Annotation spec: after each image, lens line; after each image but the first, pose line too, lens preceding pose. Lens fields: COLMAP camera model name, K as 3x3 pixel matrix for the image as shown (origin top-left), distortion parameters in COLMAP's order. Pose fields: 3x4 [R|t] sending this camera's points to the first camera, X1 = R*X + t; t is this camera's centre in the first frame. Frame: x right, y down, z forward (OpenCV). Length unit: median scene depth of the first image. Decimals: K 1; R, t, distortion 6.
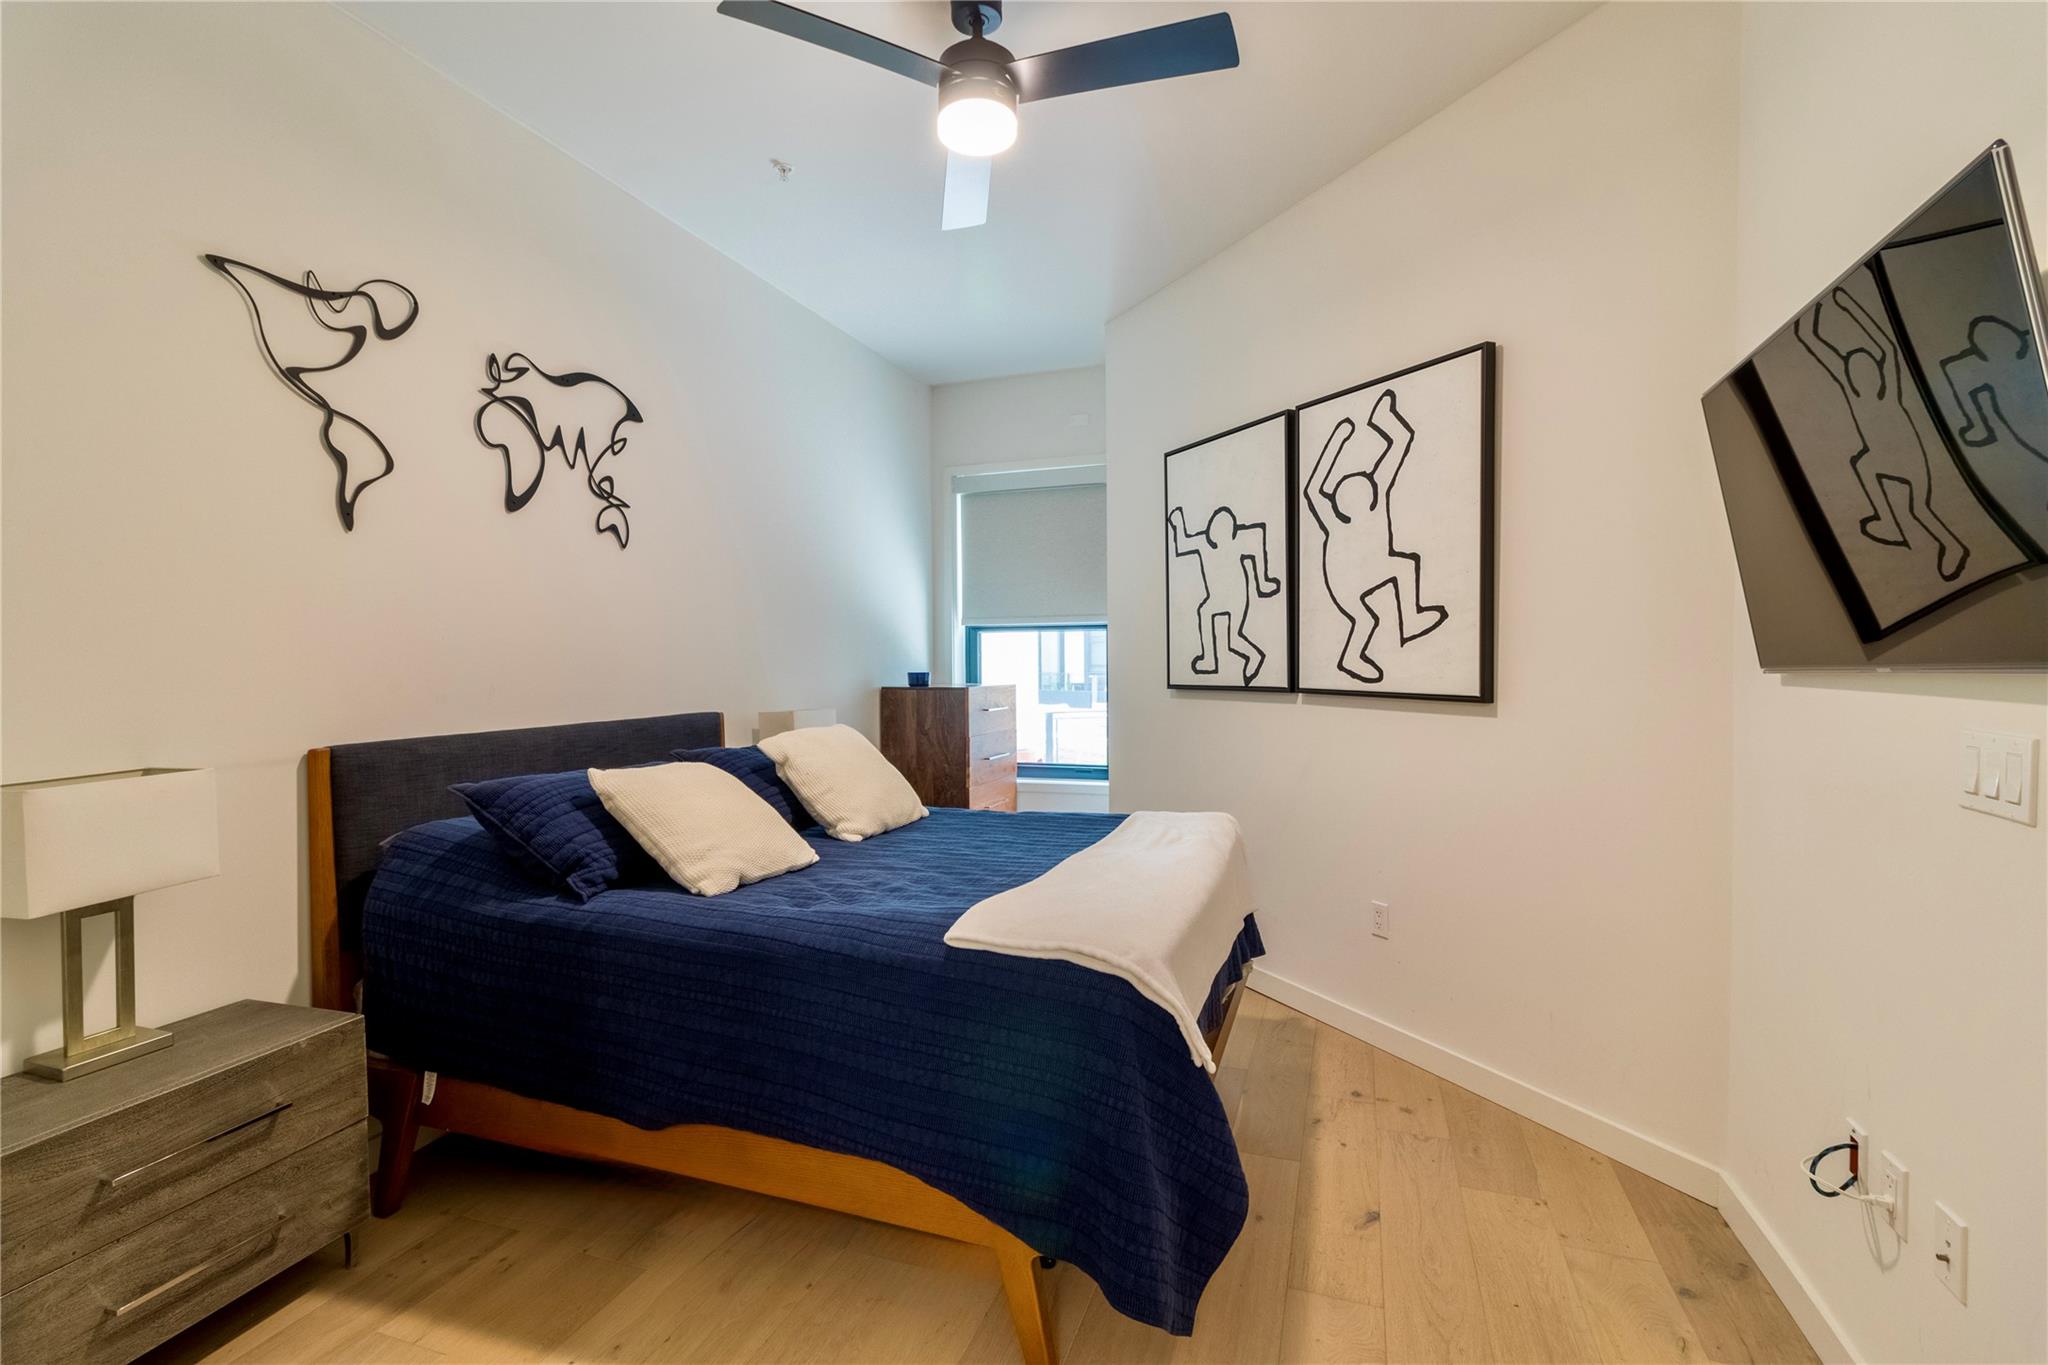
lens RADIAL K [[923.6, 0, 1024.0], [0, 923.6, 682.5], [0, 0, 1]] dist [0.003154, 0.000096]
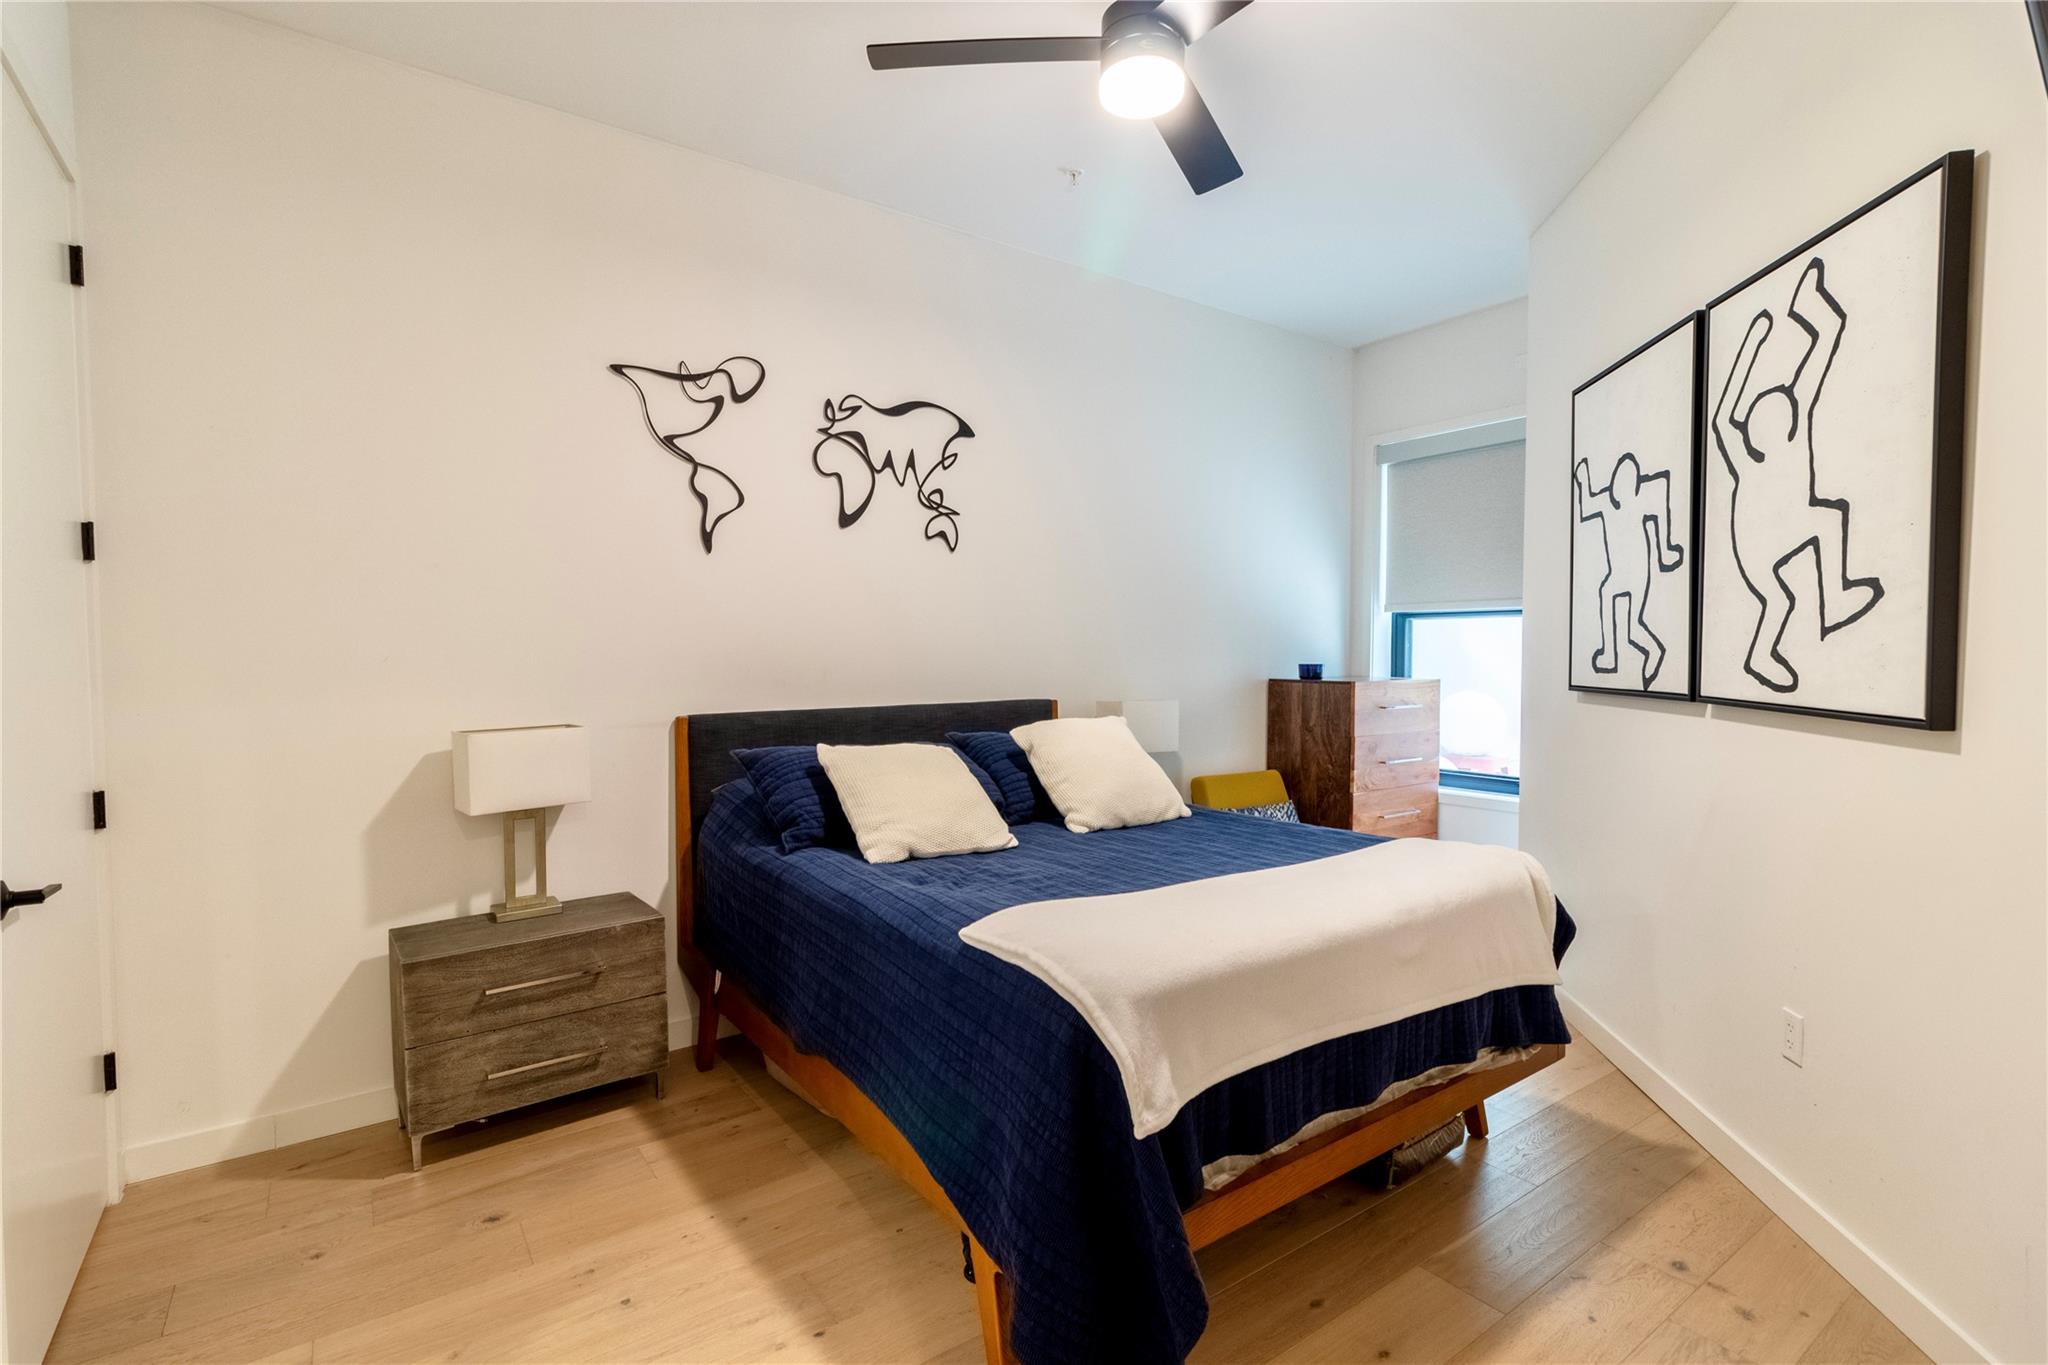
lens RADIAL K [[934.3, 0, 1024.0], [0, 934.3, 682.5], [0, 0, 1]] dist [0.000081, 0.000482]
pose [[0.828819, 0.026806, -0.558874, 0.322449], [-0.018511, 0.999619, 0.020494, -0.011594], [0.559210, -0.006641, 0.828999, 0.115864]]
